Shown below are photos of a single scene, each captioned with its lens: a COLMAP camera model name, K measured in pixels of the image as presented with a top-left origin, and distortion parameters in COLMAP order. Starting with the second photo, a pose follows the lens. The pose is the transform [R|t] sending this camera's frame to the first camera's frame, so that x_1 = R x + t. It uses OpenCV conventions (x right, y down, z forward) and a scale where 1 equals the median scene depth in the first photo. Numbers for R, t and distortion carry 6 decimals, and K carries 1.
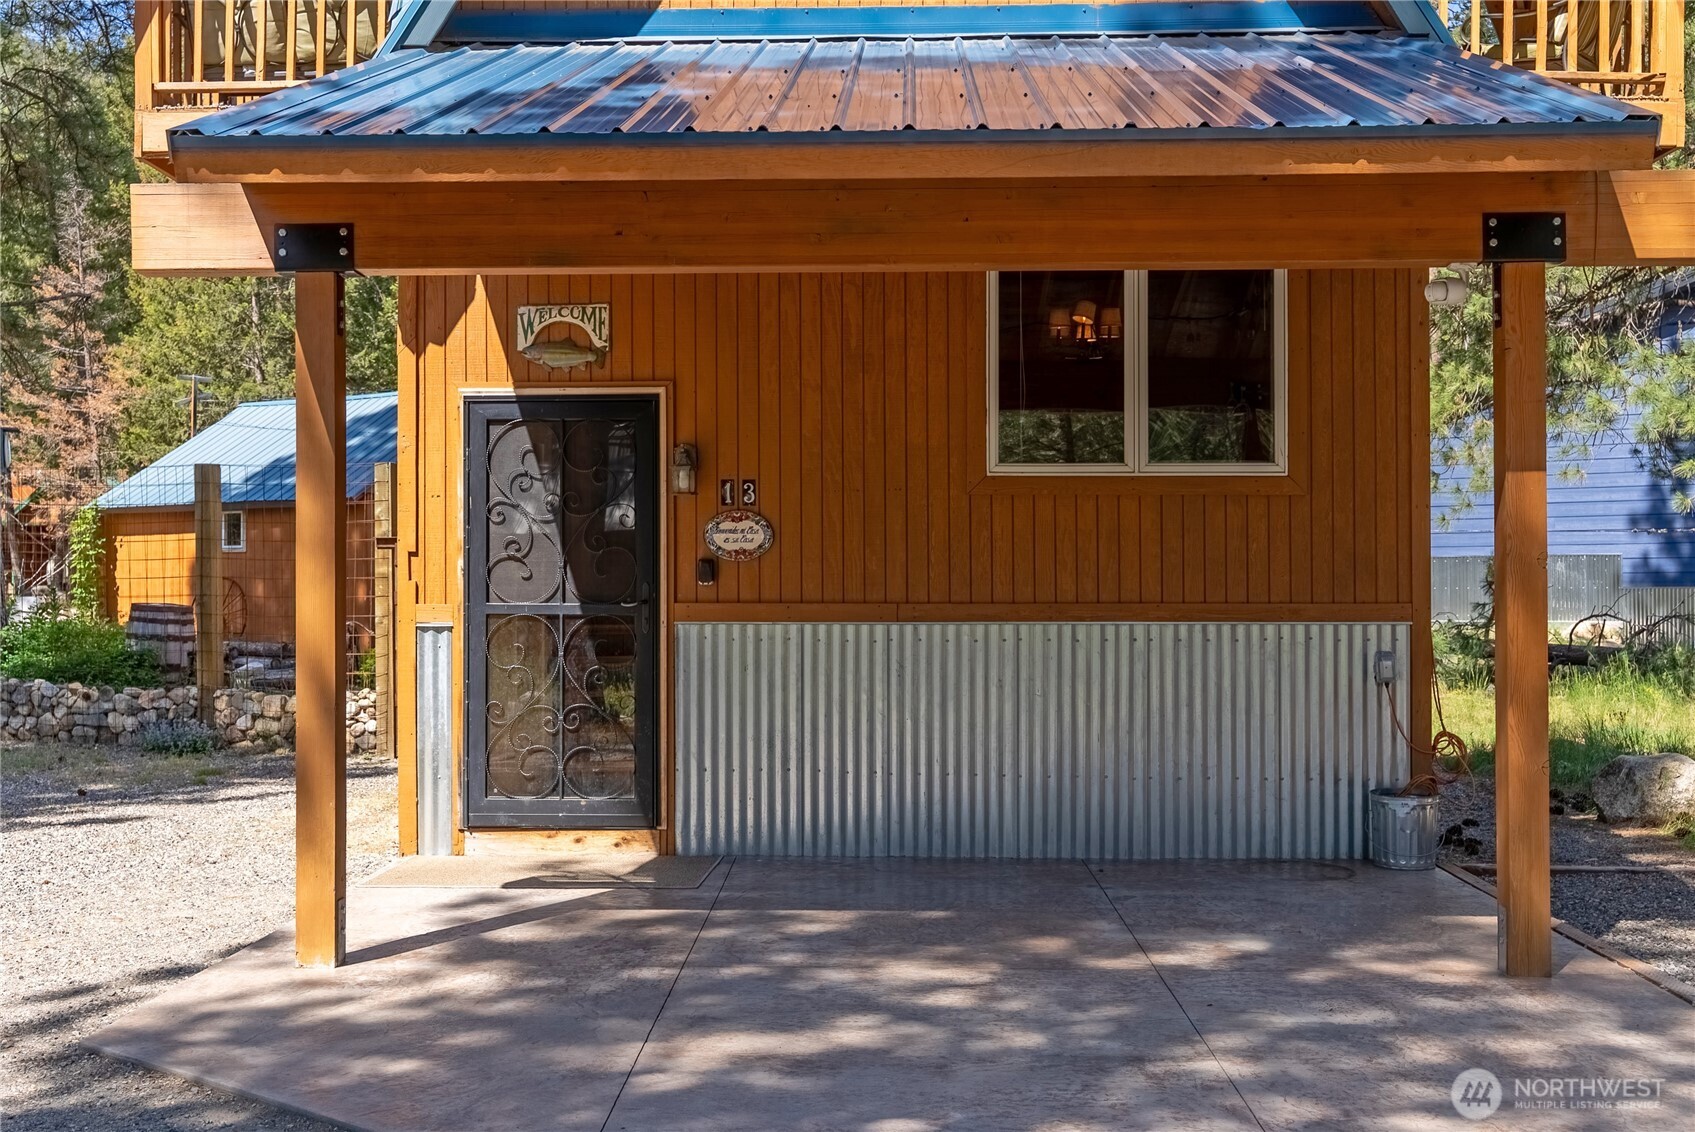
lens RADIAL K [[1896.8, 0, 848.2], [0, 1896.8, 562.4], [0, 0, 1]] dist [0.003877, 0.000000]
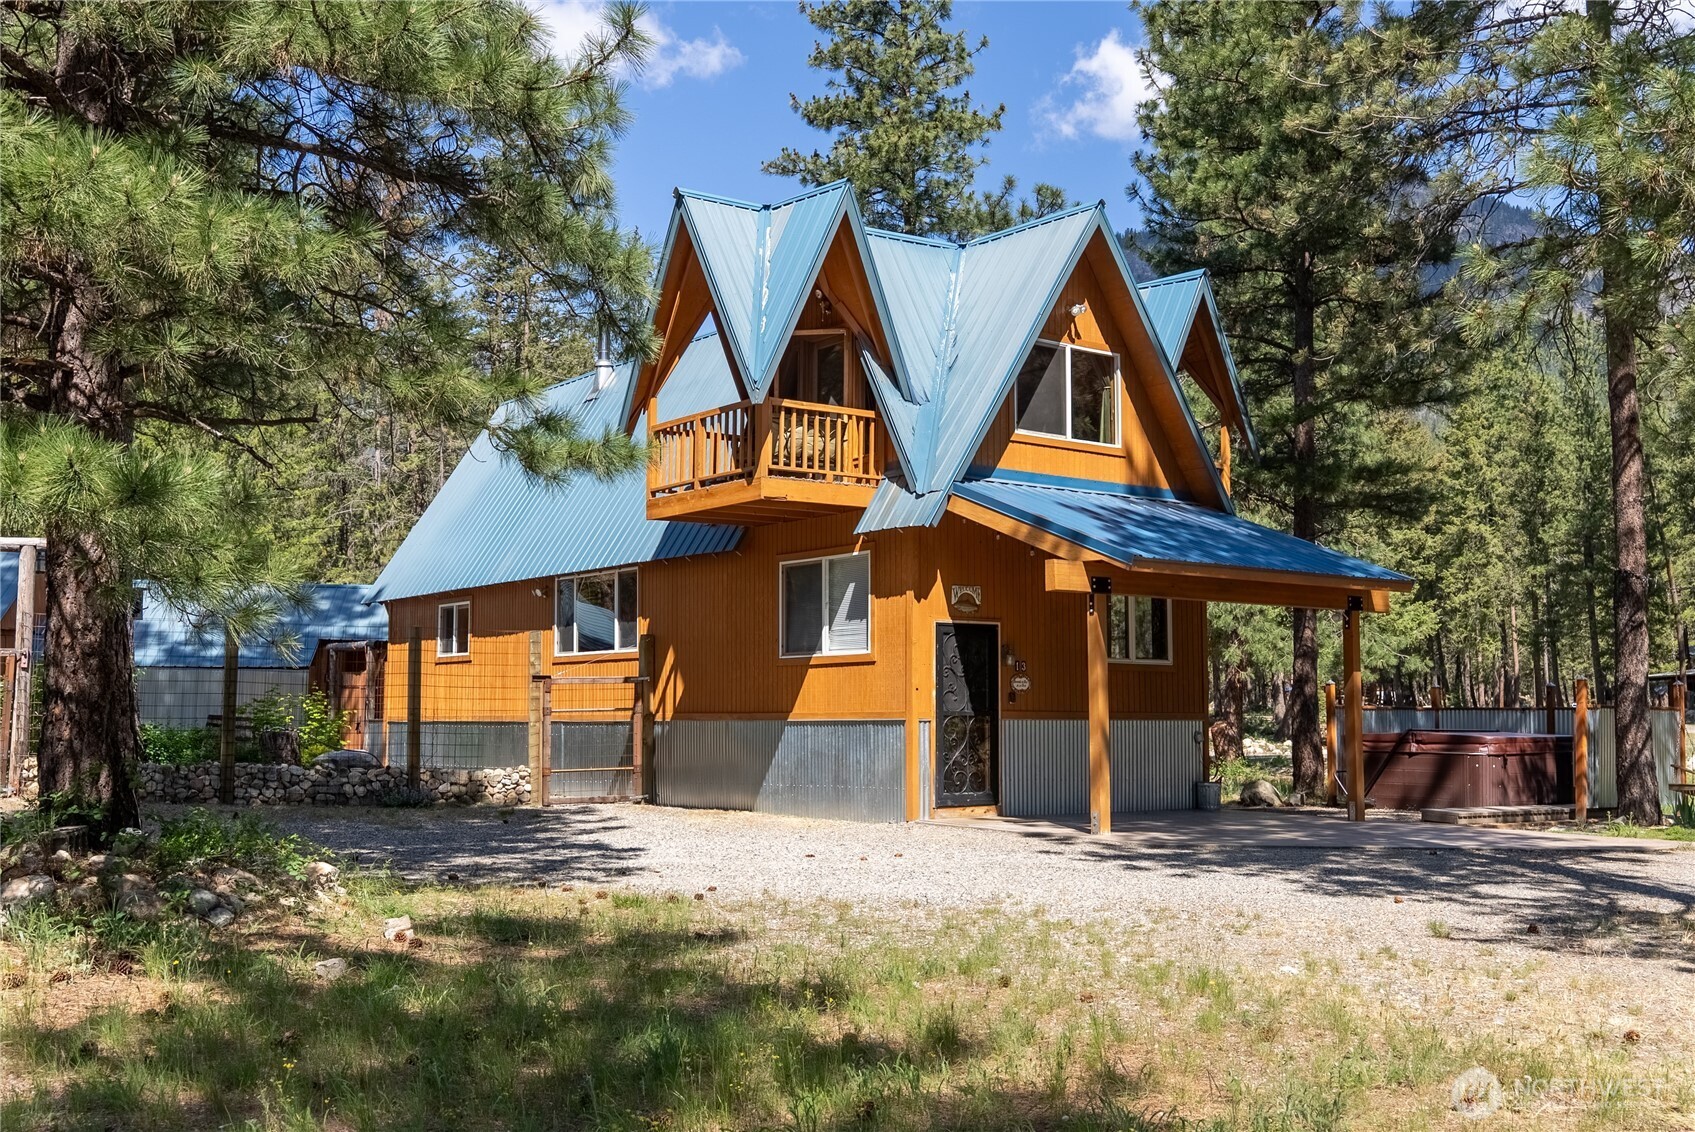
lens RADIAL K [[1663.1, 0, 840.3], [0, 1663.1, 568.0], [0, 0, 1]] dist [0.000361, 0.000000]
pose [[0.775839, 0.062016, 0.627875, -1.597334], [-0.013145, 0.996530, -0.082186, 0.016778], [-0.630794, 0.055510, 0.773963, -0.528125]]
